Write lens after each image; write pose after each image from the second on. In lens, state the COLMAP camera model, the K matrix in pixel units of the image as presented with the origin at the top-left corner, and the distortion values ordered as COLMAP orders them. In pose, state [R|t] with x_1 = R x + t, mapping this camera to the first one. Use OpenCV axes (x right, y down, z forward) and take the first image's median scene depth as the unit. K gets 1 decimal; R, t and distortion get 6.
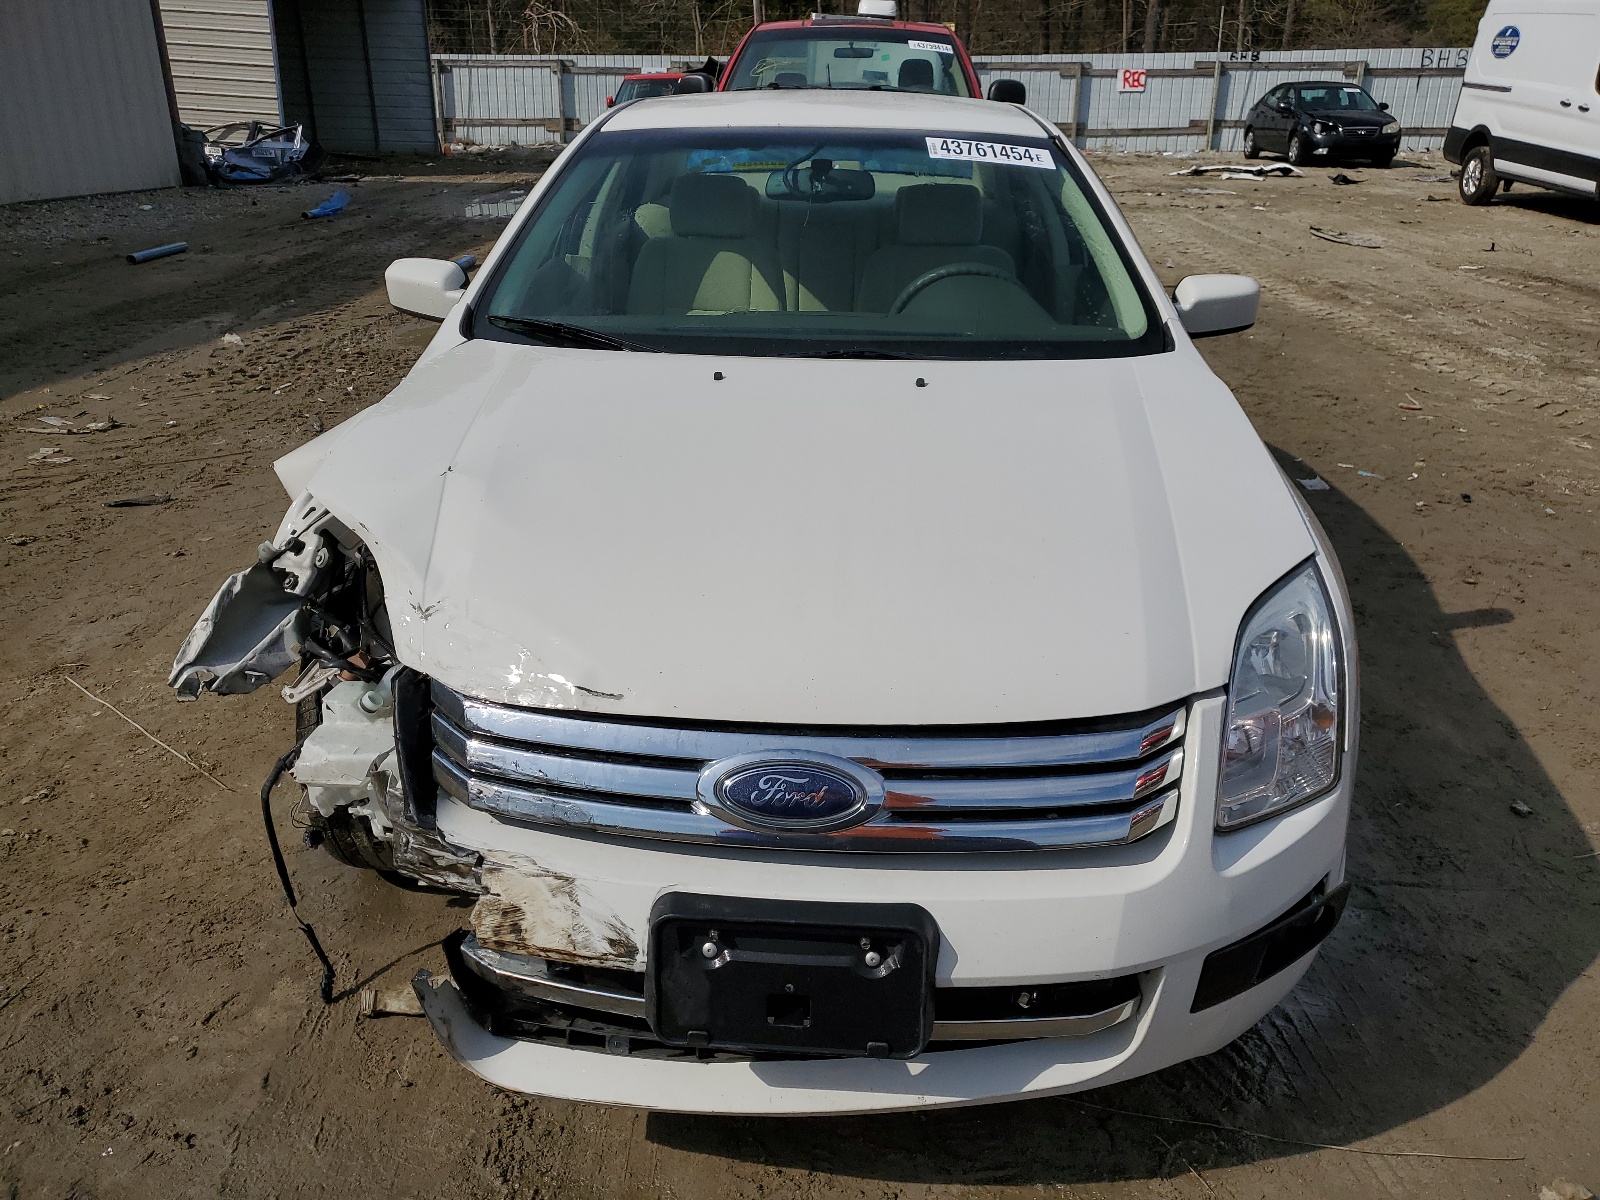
lens RADIAL K [[1208.1, 0, 800.0], [0, 1208.1, 600.0], [0, 0, 1]] dist [0.032212, -0.034007]
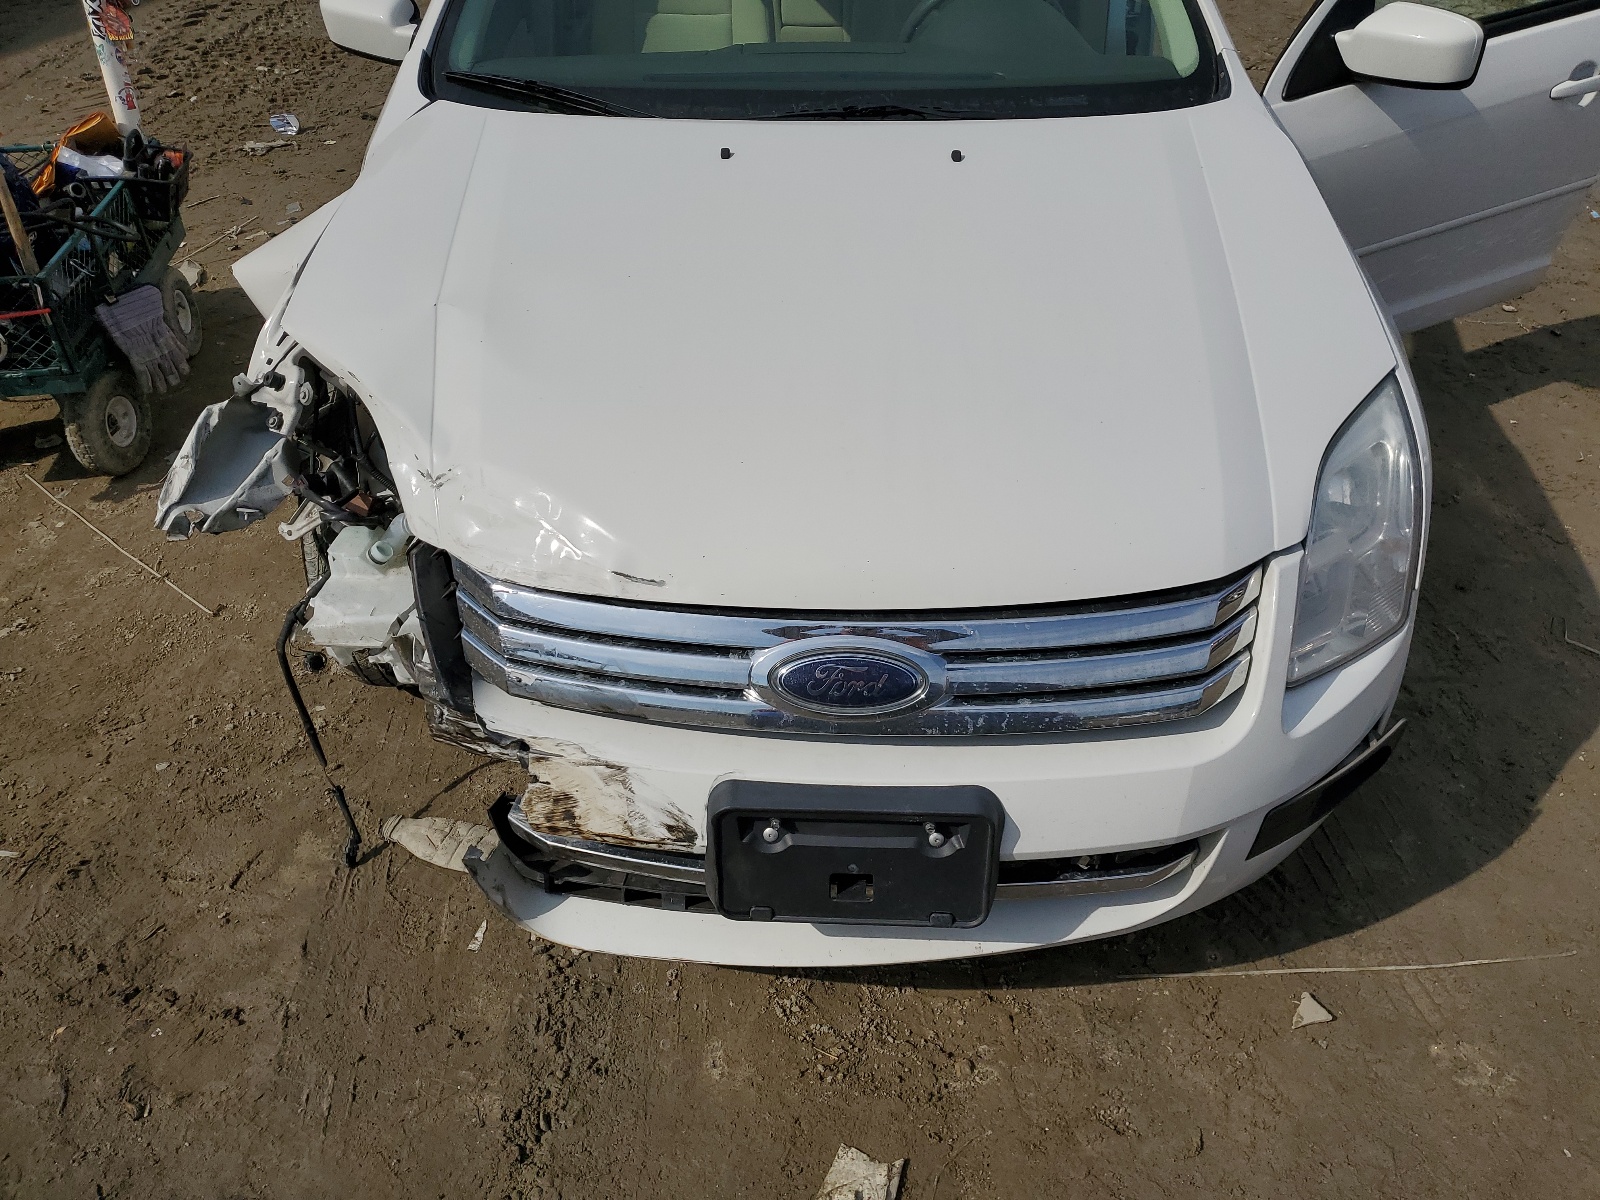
lens RADIAL K [[1224.0, 0, 800.0], [0, 1224.0, 600.0], [0, 0, 1]] dist [0.025106, 0.009765]
pose [[0.999260, -0.036126, 0.013200, -0.050136], [0.031874, 0.969885, 0.241470, -0.120017], [-0.021526, -0.240870, 0.970319, 0.069872]]
